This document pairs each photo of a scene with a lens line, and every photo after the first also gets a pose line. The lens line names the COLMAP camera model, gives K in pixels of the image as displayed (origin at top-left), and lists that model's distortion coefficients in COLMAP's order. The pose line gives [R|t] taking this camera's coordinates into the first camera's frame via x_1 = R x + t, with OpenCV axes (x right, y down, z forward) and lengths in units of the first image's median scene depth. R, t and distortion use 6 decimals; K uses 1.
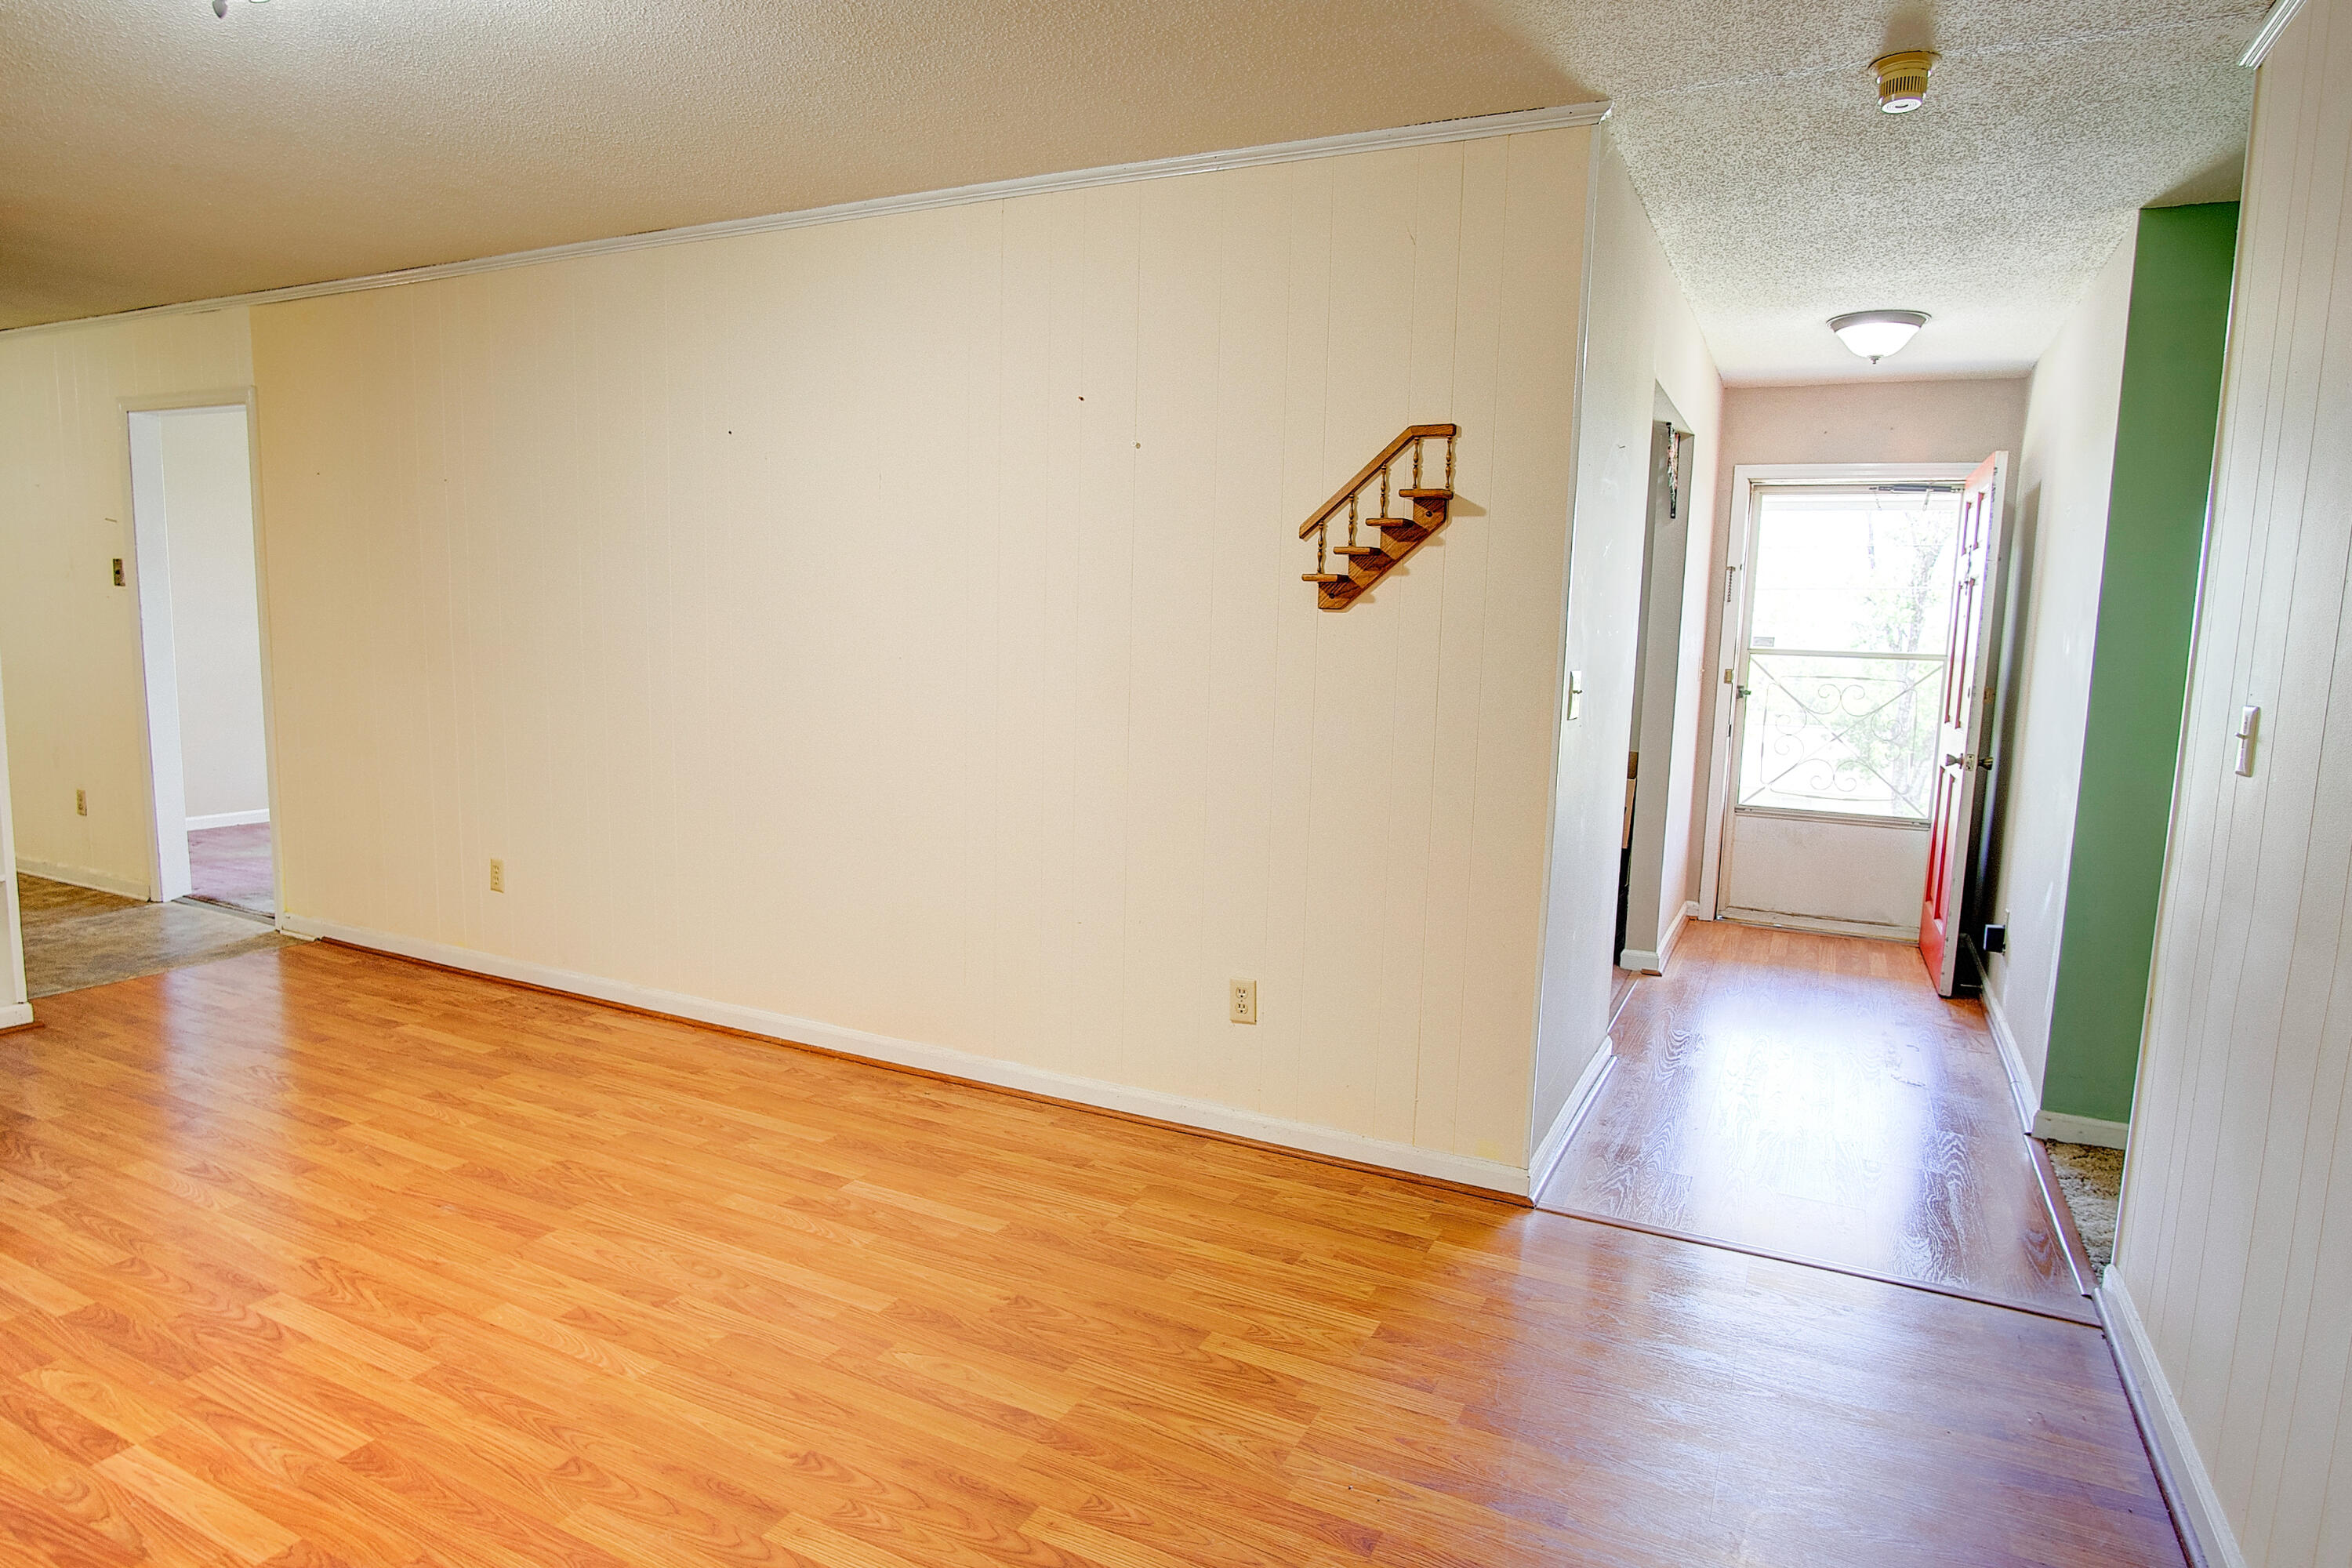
lens RADIAL K [[1317.1, 0, 1181.7], [0, 1317.1, 794.3], [0, 0, 1]] dist [-0.035810, 0.010272]
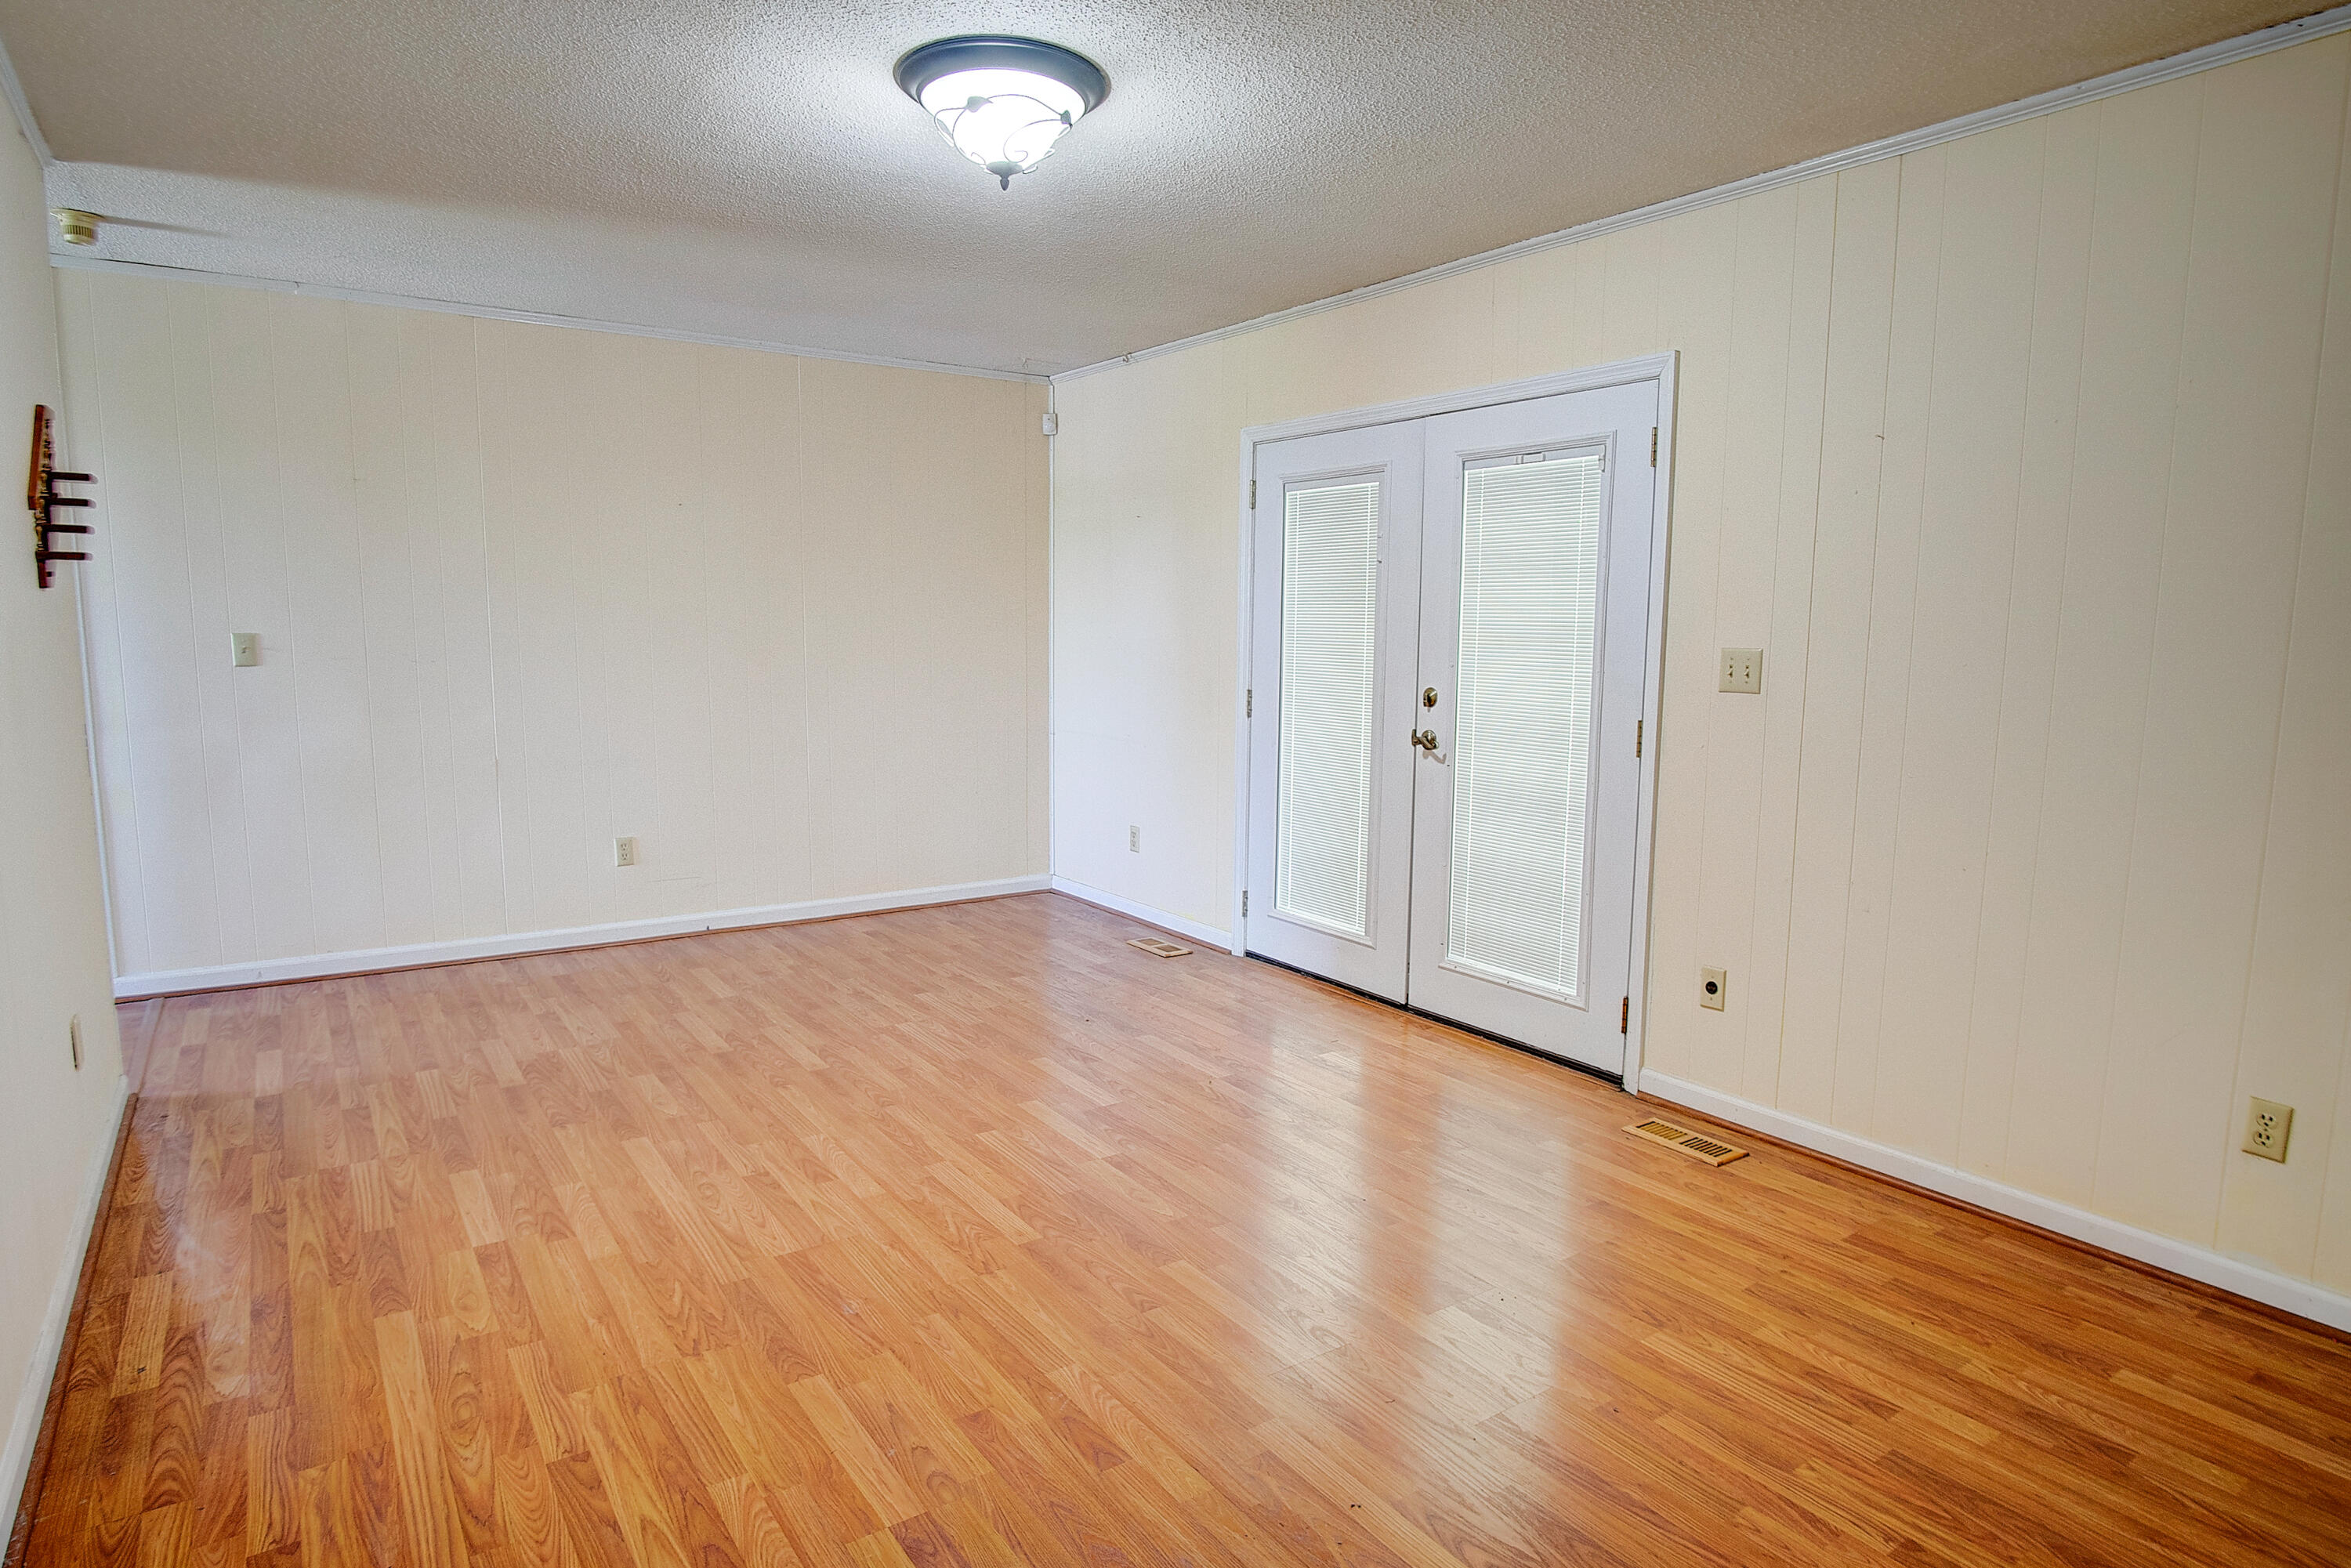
lens RADIAL K [[1316.5, 0, 1181.2], [0, 1316.5, 794.3], [0, 0, 1]] dist [-0.035810, 0.010272]
pose [[-0.873777, -0.103930, 0.475092, -1.190298], [0.023745, 0.966616, 0.255126, -0.243852], [-0.485747, 0.234204, -0.842139, 1.619497]]
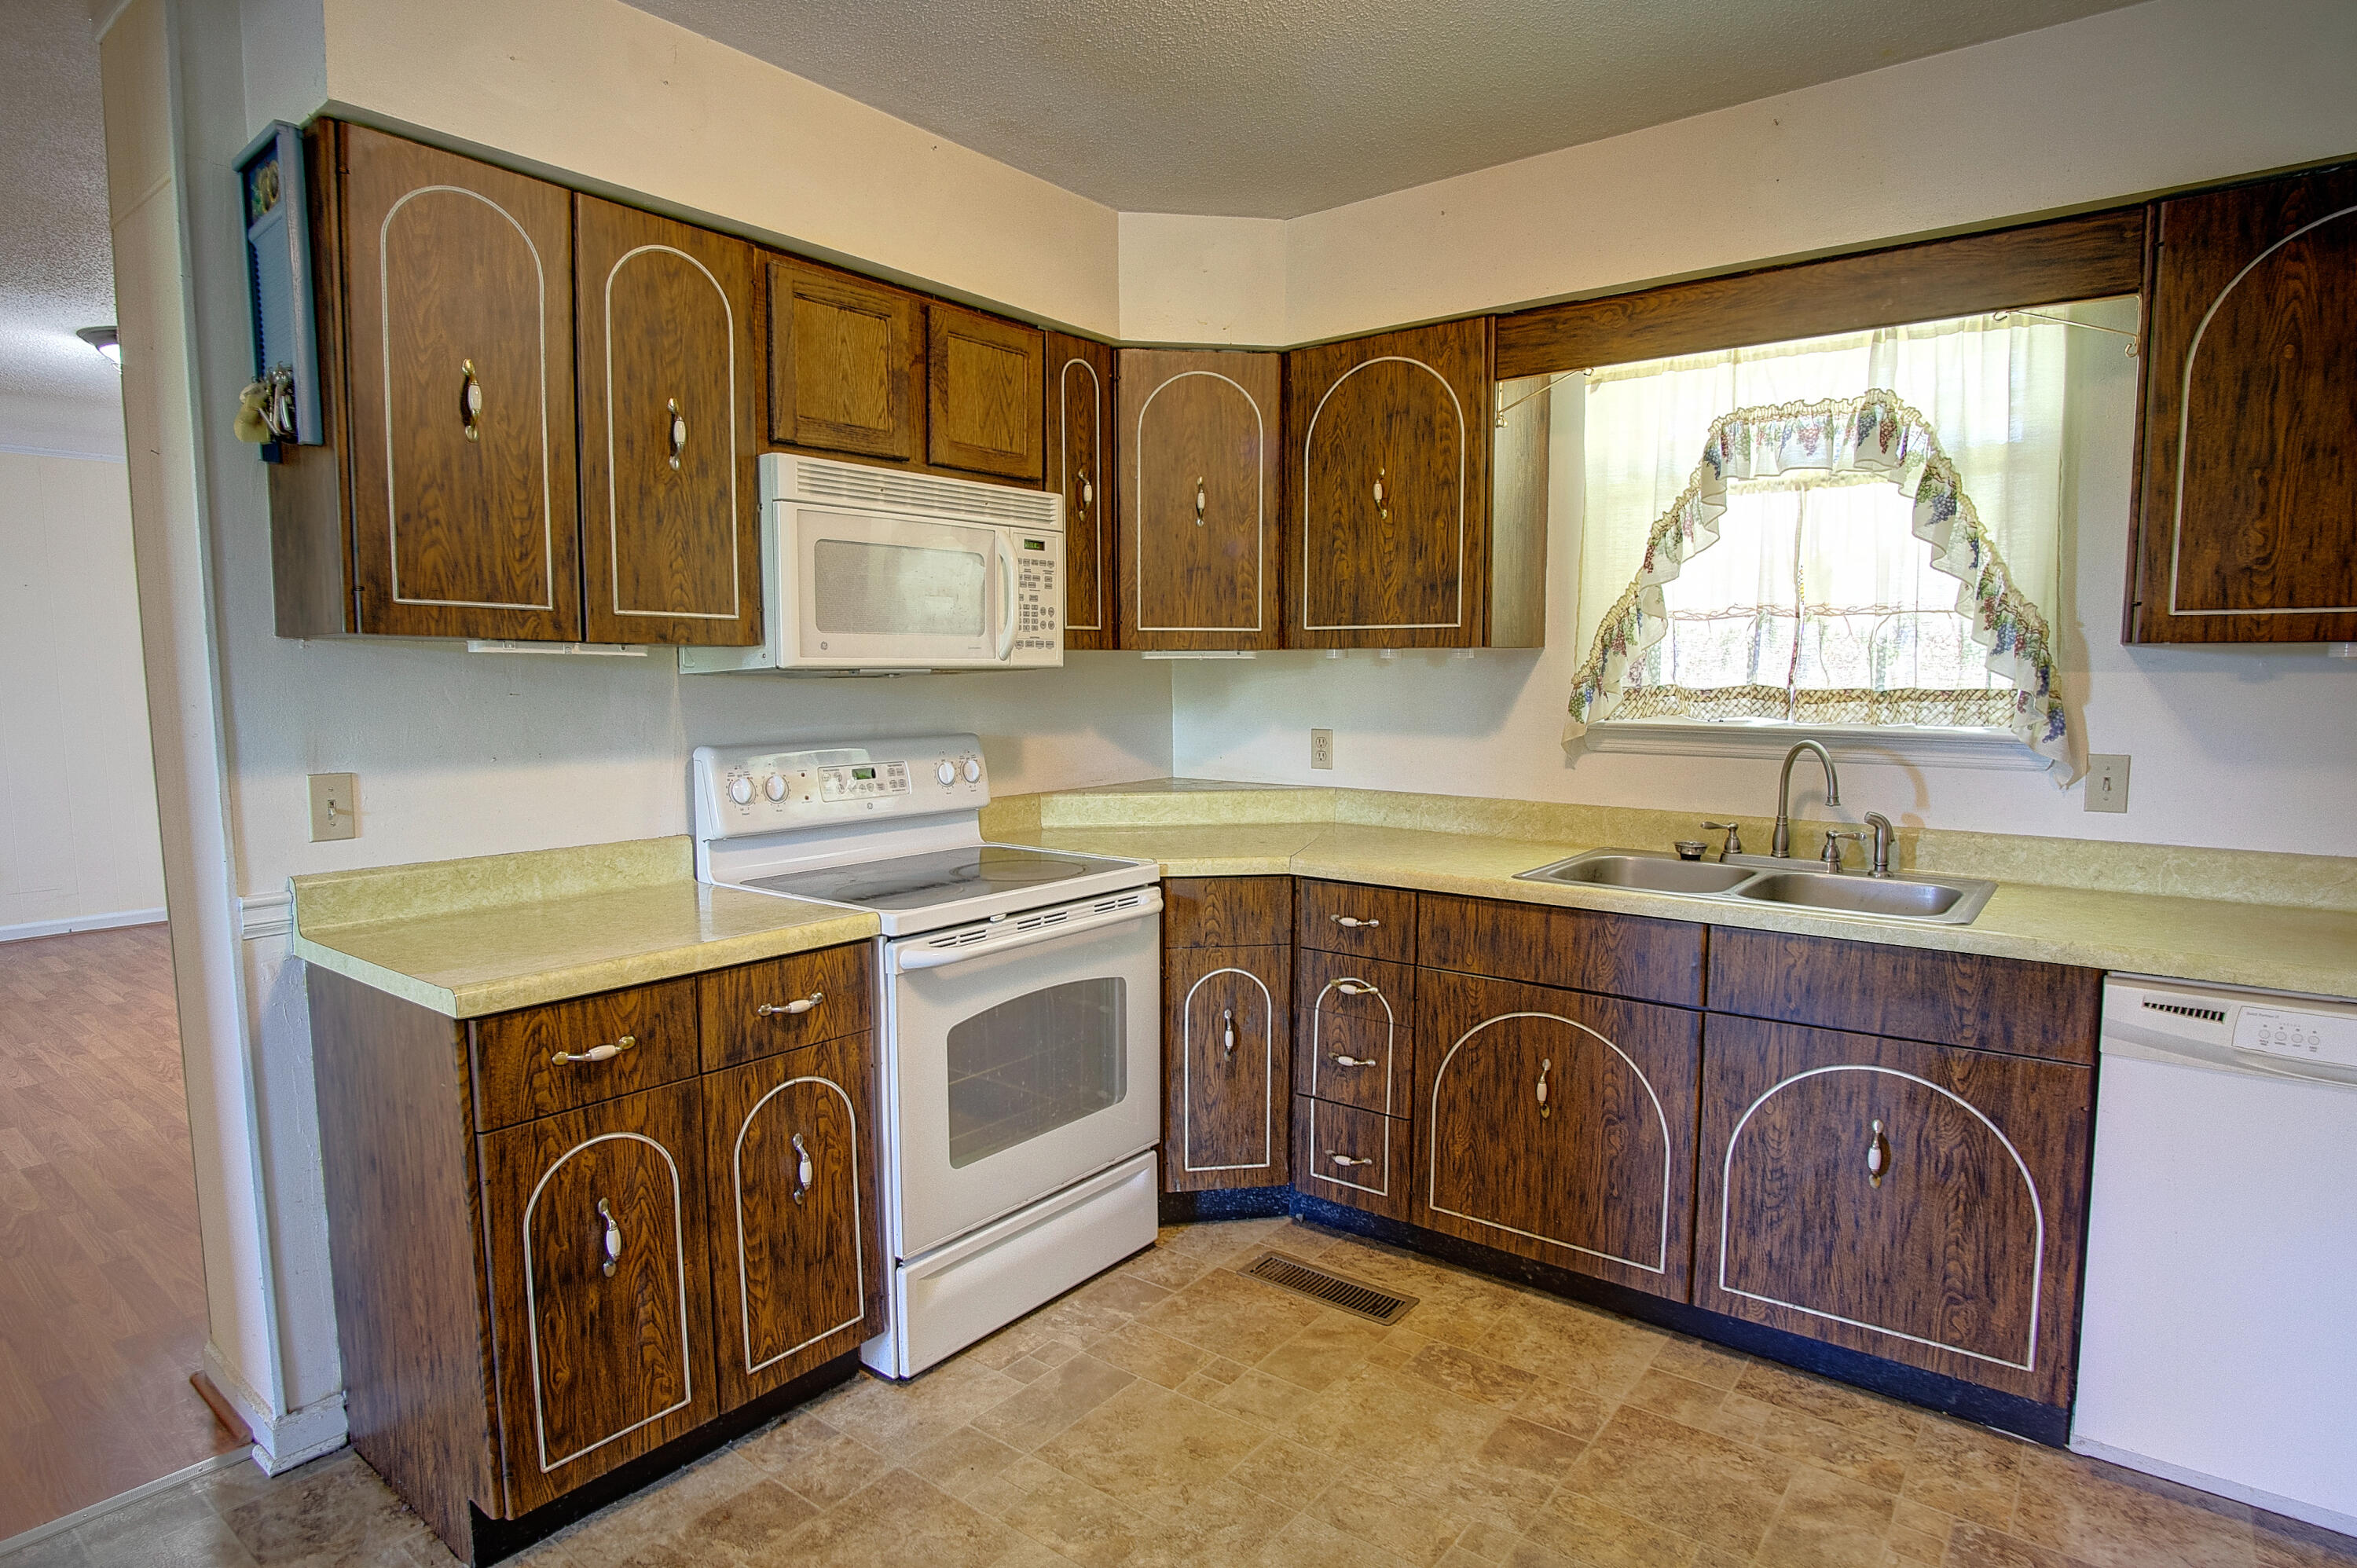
lens RADIAL K [[1266.1, 0, 1193.0], [0, 1266.1, 791.8], [0, 0, 1]] dist [-0.030391, 0.009218]
pose [[-0.978665, -0.051986, 0.198778, -2.121629], [-0.005327, 0.973556, 0.228388, -0.338814], [-0.205395, 0.222456, -0.953061, 2.045339]]
